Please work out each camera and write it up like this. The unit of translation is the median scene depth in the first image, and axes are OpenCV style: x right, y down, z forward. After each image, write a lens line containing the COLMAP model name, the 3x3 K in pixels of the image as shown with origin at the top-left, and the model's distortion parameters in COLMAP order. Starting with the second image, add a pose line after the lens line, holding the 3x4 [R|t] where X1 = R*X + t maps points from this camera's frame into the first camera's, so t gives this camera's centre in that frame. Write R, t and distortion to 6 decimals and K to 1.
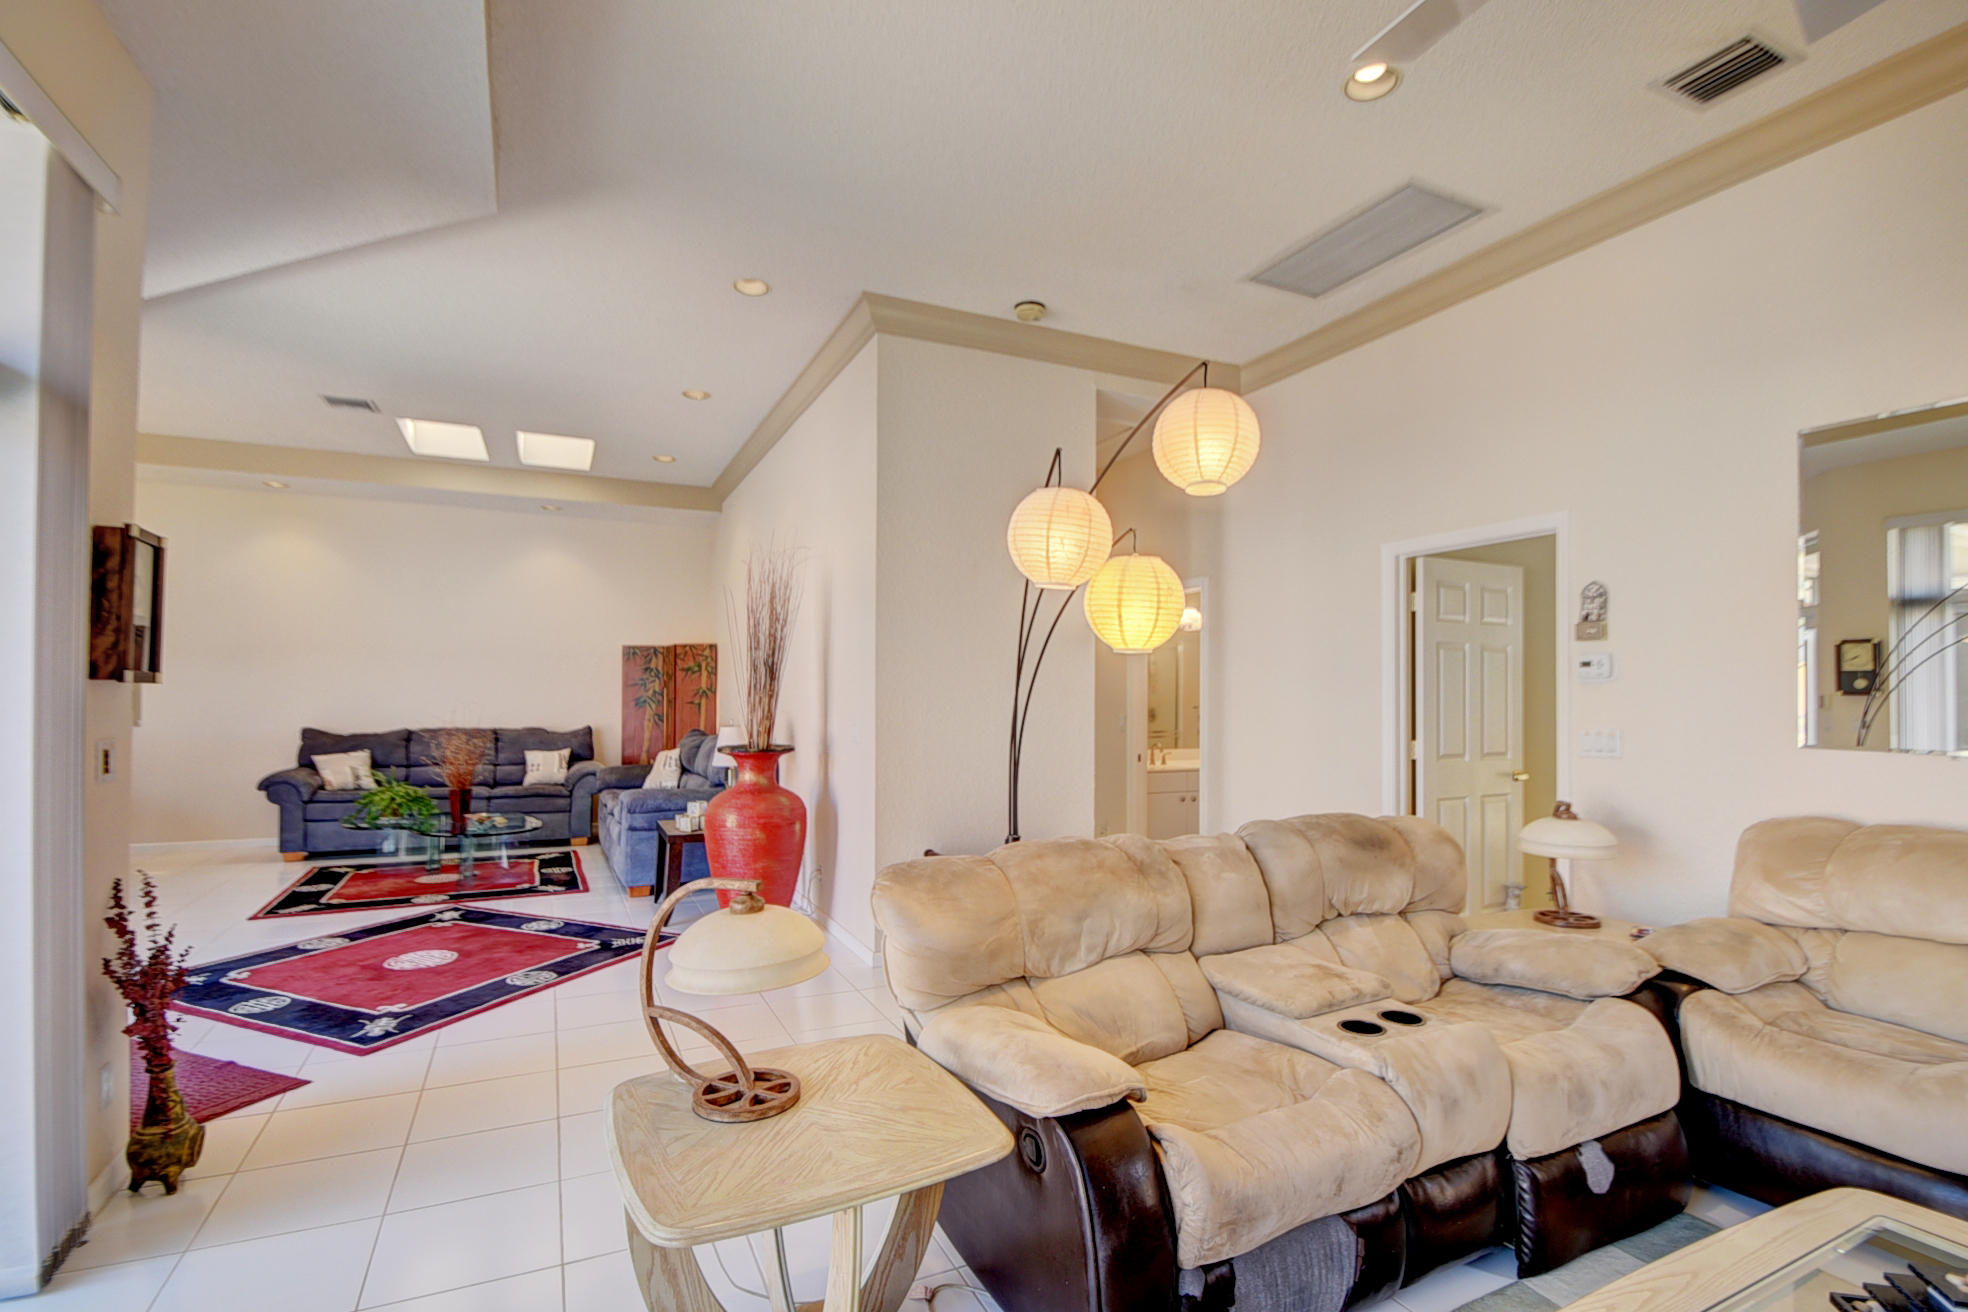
lens RADIAL K [[919.2, 0, 986.9], [0, 919.2, 687.4], [0, 0, 1]] dist [0.002005, -0.014282]
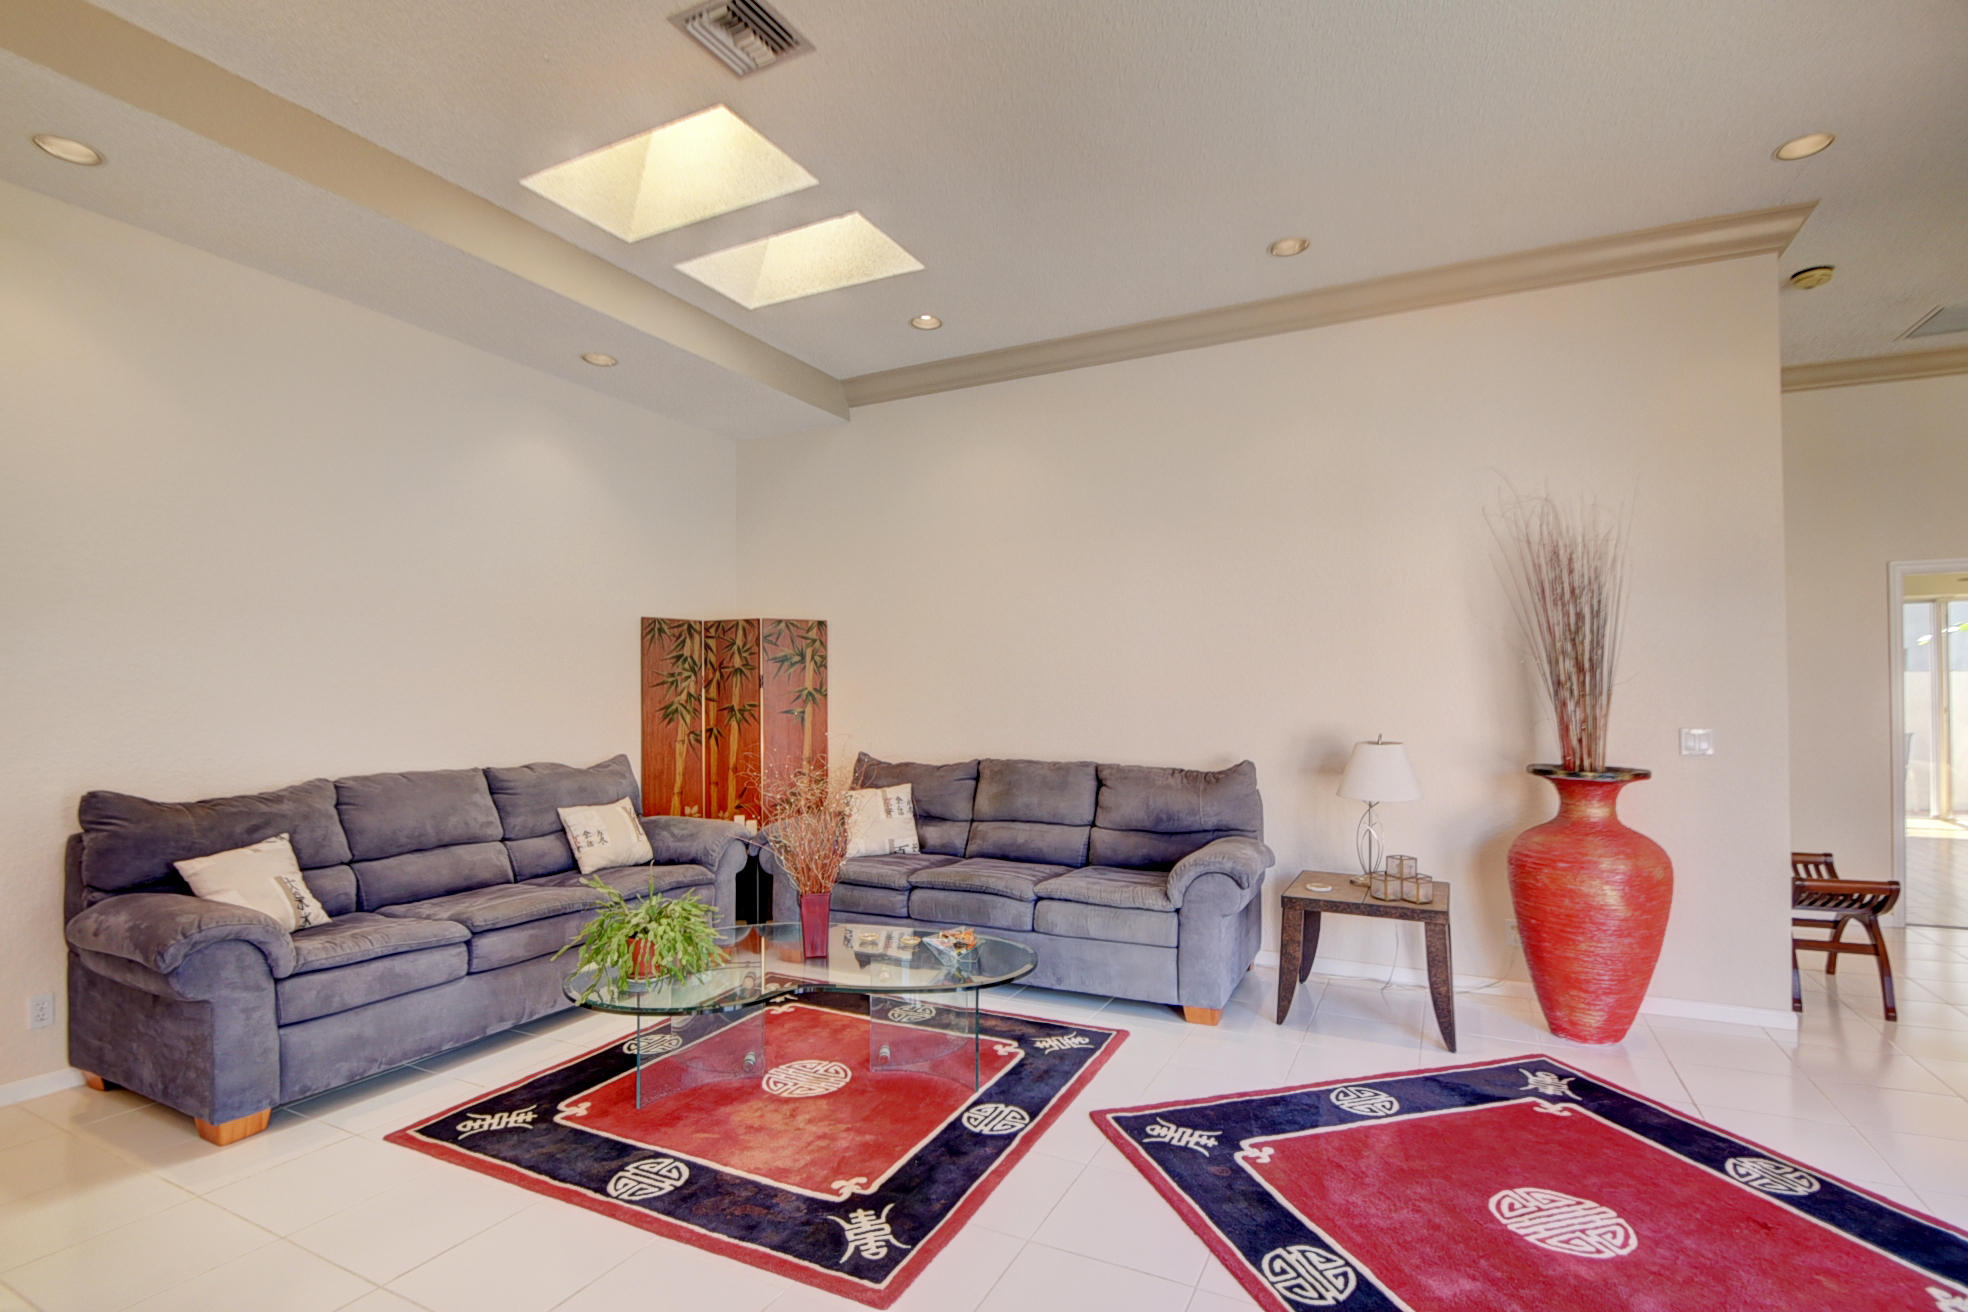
lens RADIAL K [[932.1, 0, 980.8], [0, 932.1, 691.2], [0, 0, 1]] dist [-0.000492, -0.000156]
pose [[0.792045, -0.004214, 0.610448, -0.612236], [0.002394, 0.999990, 0.003797, 0.000381], [-0.610458, -0.001546, 0.792047, 0.407845]]
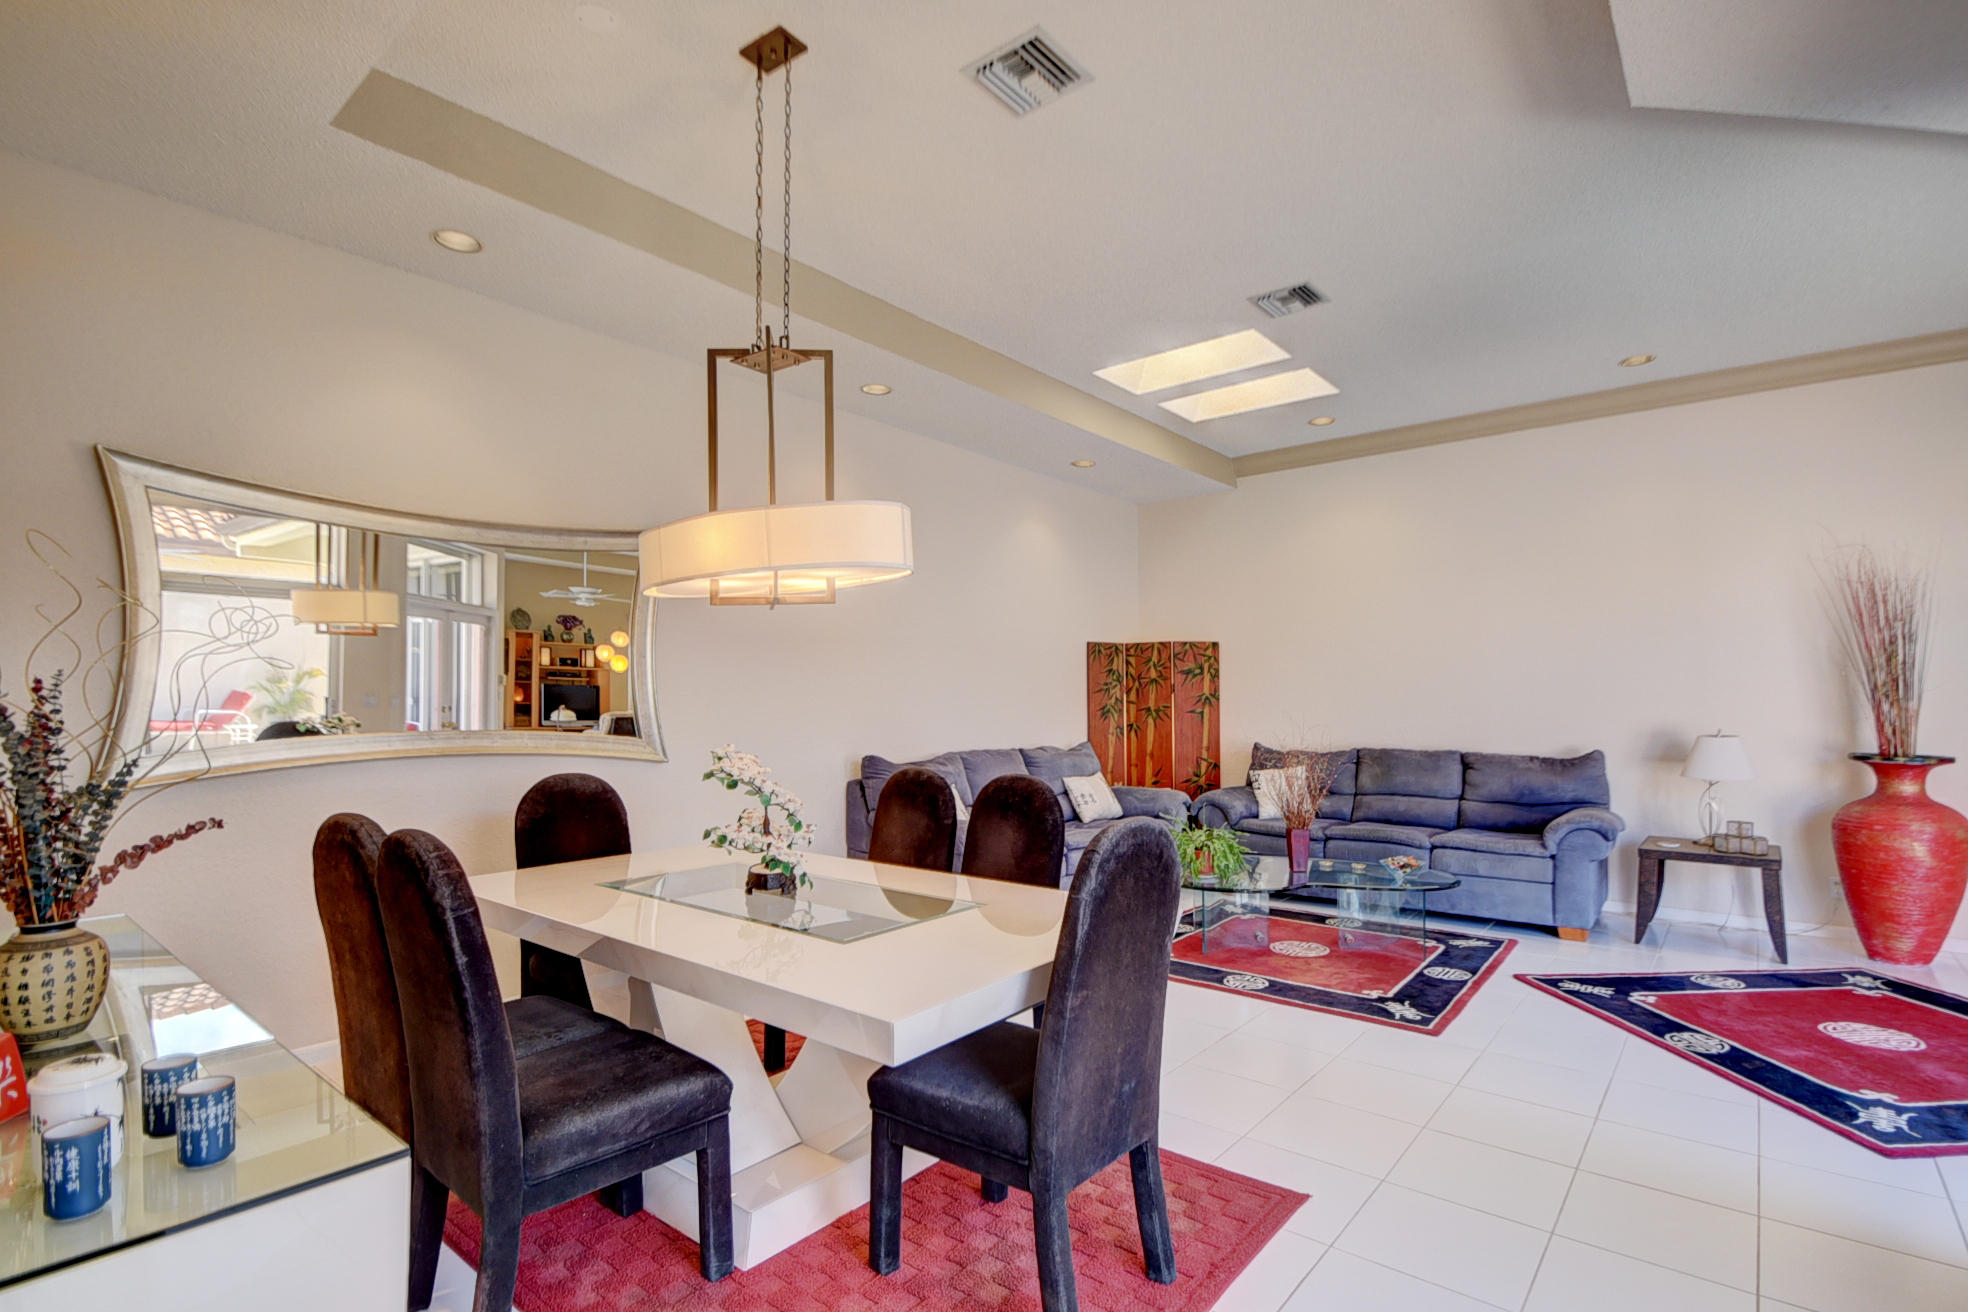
lens RADIAL K [[919.2, 0, 986.9], [0, 919.2, 687.4], [0, 0, 1]] dist [0.002005, -0.014282]
pose [[0.910432, -0.001074, 0.413658, -0.842812], [0.003516, 0.999981, -0.005143, -0.001657], [-0.413644, 0.006137, 0.910418, 0.312499]]
